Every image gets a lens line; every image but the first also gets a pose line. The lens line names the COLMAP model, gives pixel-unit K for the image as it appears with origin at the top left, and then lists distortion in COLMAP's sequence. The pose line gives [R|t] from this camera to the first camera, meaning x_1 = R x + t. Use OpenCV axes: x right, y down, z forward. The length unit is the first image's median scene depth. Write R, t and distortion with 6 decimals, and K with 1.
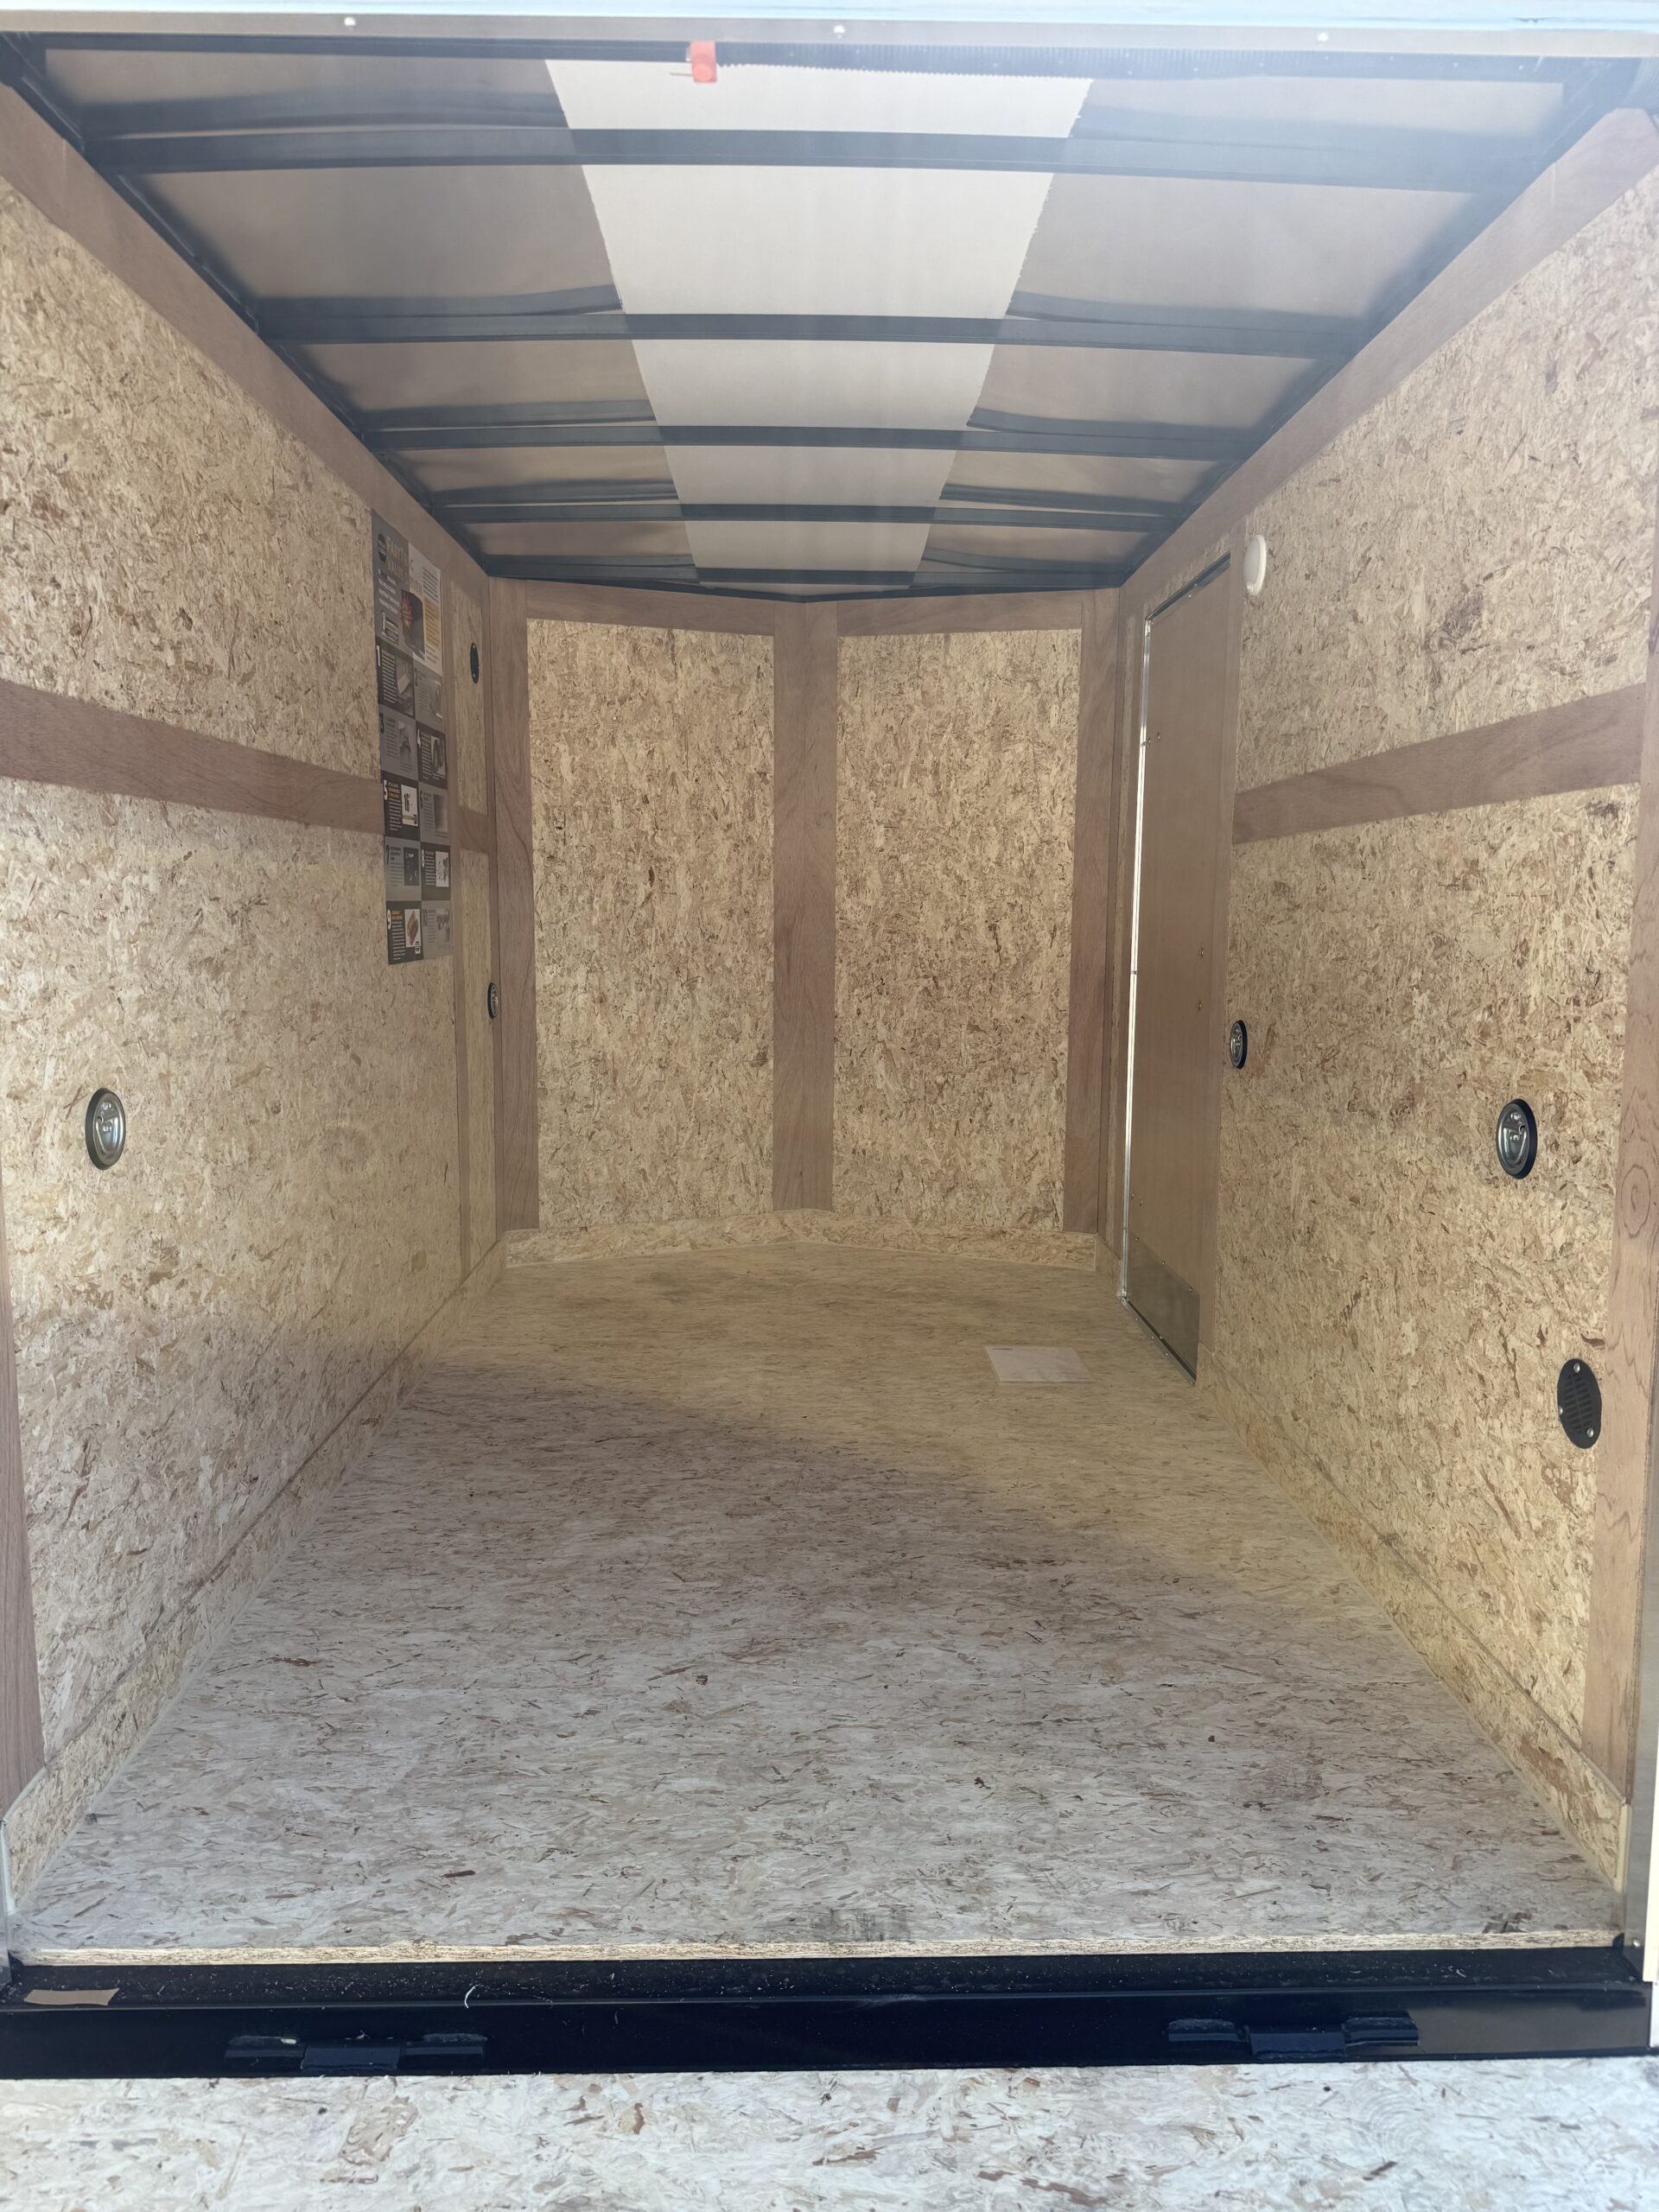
lens RADIAL K [[1548.2, 0, 876.2], [0, 1548.2, 1120.4], [0, 0, 1]] dist [0.033218, -0.057449]
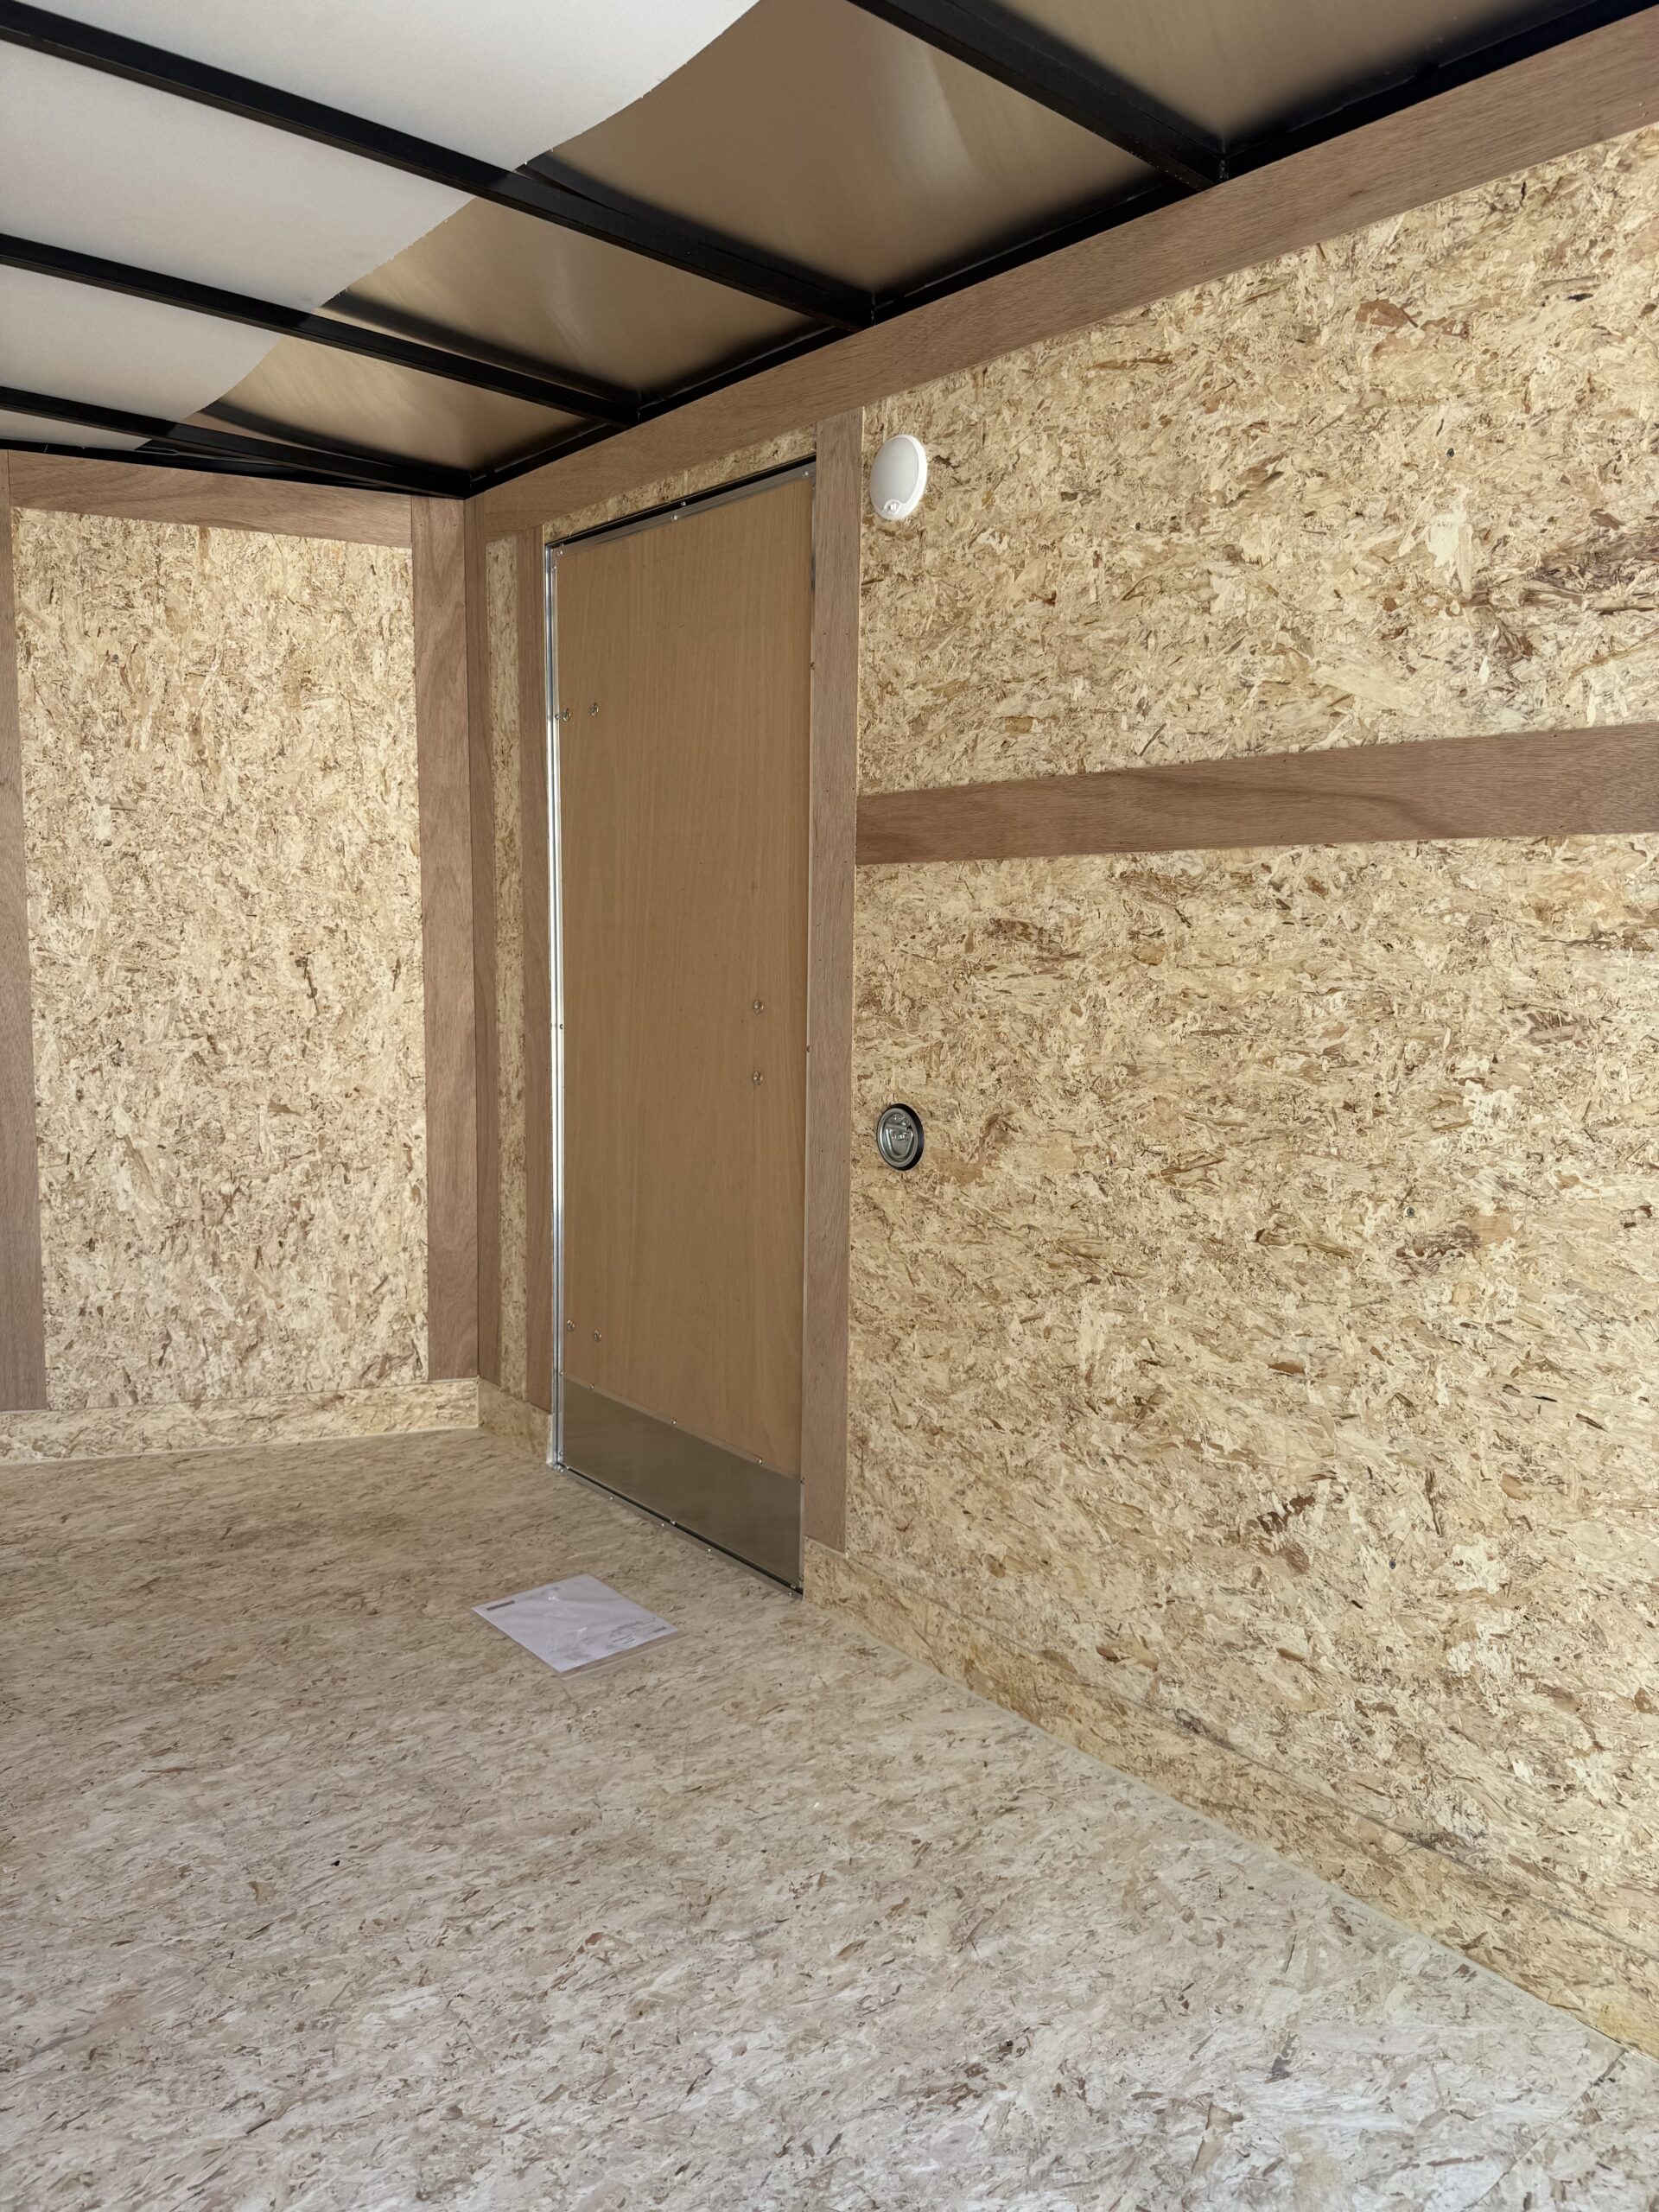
lens RADIAL K [[1548.2, 0, 836.5], [0, 1548.2, 1091.8], [0, 0, 1]] dist [0.033218, -0.057449]
pose [[0.790270, -0.064213, 0.609384, -0.163438], [0.074866, 0.997162, 0.007985, -0.055417], [-0.608168, 0.039312, 0.792835, 0.312778]]
